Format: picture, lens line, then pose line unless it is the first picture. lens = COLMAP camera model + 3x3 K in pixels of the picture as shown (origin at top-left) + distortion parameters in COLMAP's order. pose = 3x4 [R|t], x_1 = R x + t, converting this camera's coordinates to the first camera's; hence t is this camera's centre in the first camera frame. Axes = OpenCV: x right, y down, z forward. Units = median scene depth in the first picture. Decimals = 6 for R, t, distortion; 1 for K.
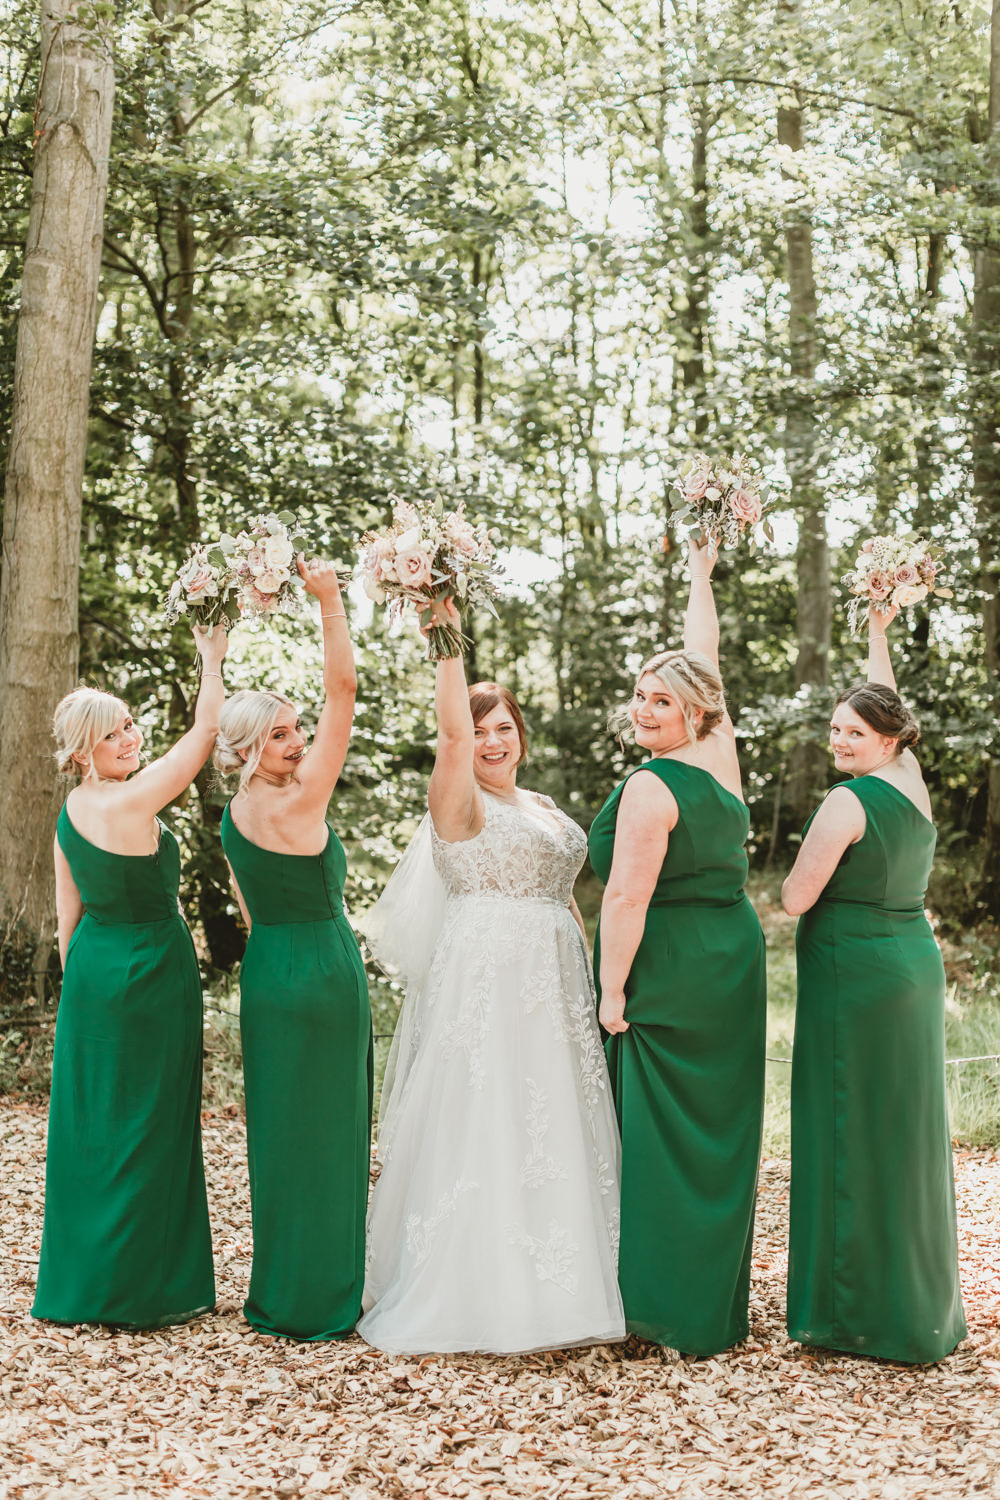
lens RADIAL K [[2299.3, 0, 491.4], [0, 2299.3, 747.7], [0, 0, 1]] dist [0.044899, 0.000000]
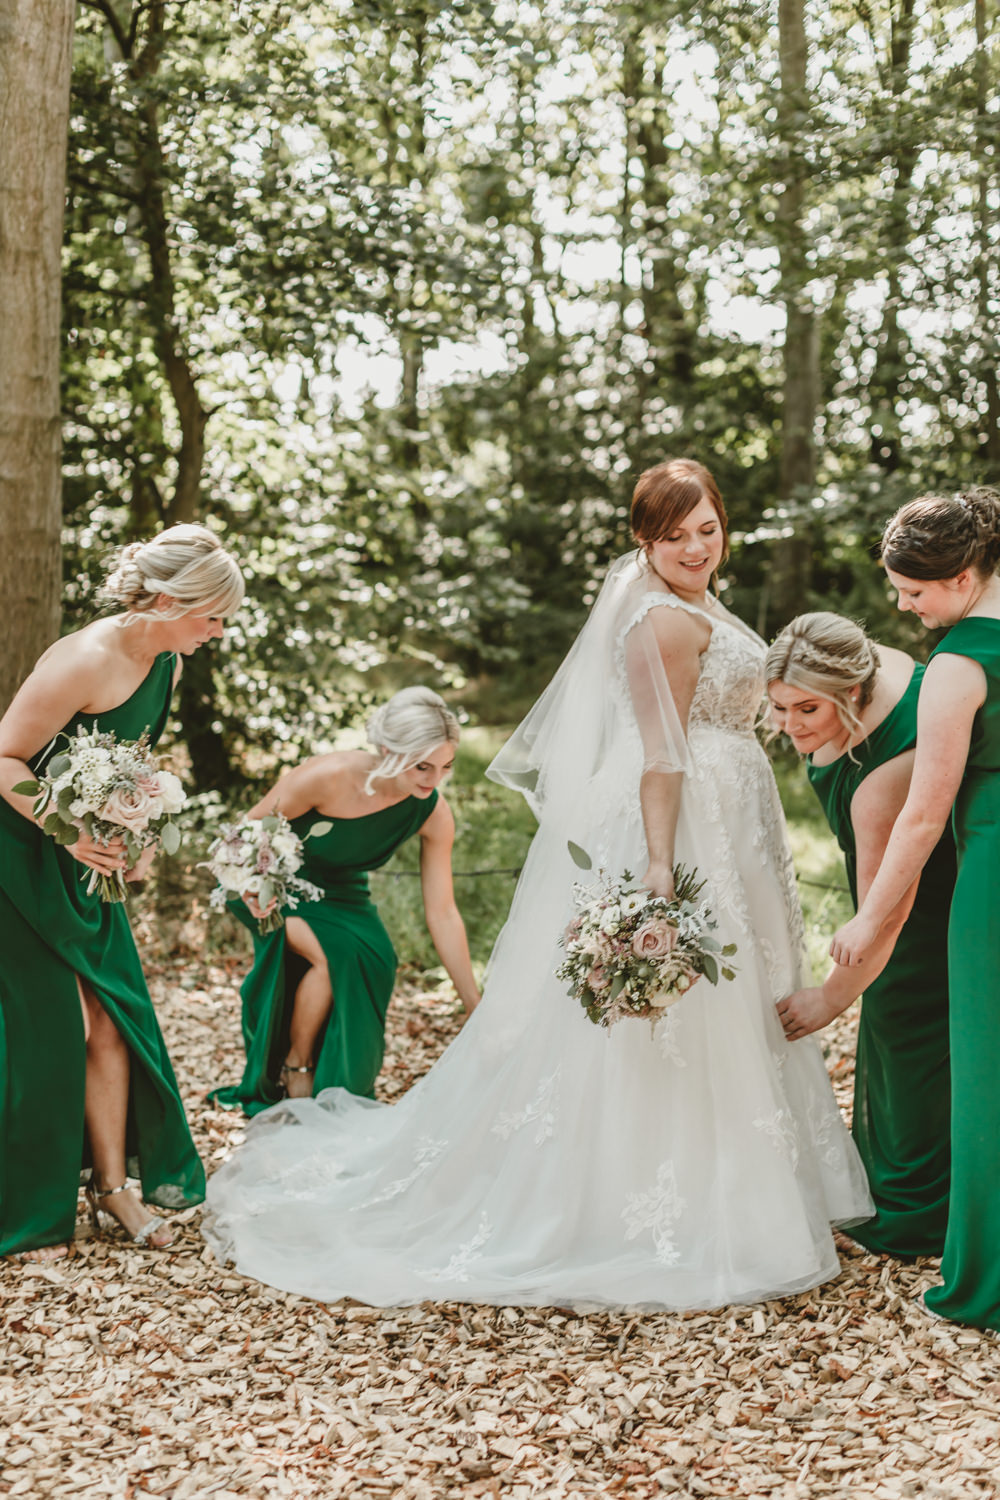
lens RADIAL K [[2299.3, 0, 512.5], [0, 2299.3, 752.9], [0, 0, 1]] dist [0.044899, 0.000000]
pose [[0.998528, -0.010385, 0.053238, -0.101896], [0.005673, 0.996113, 0.087901, 0.002779], [-0.053944, -0.087469, 0.994706, 0.194793]]
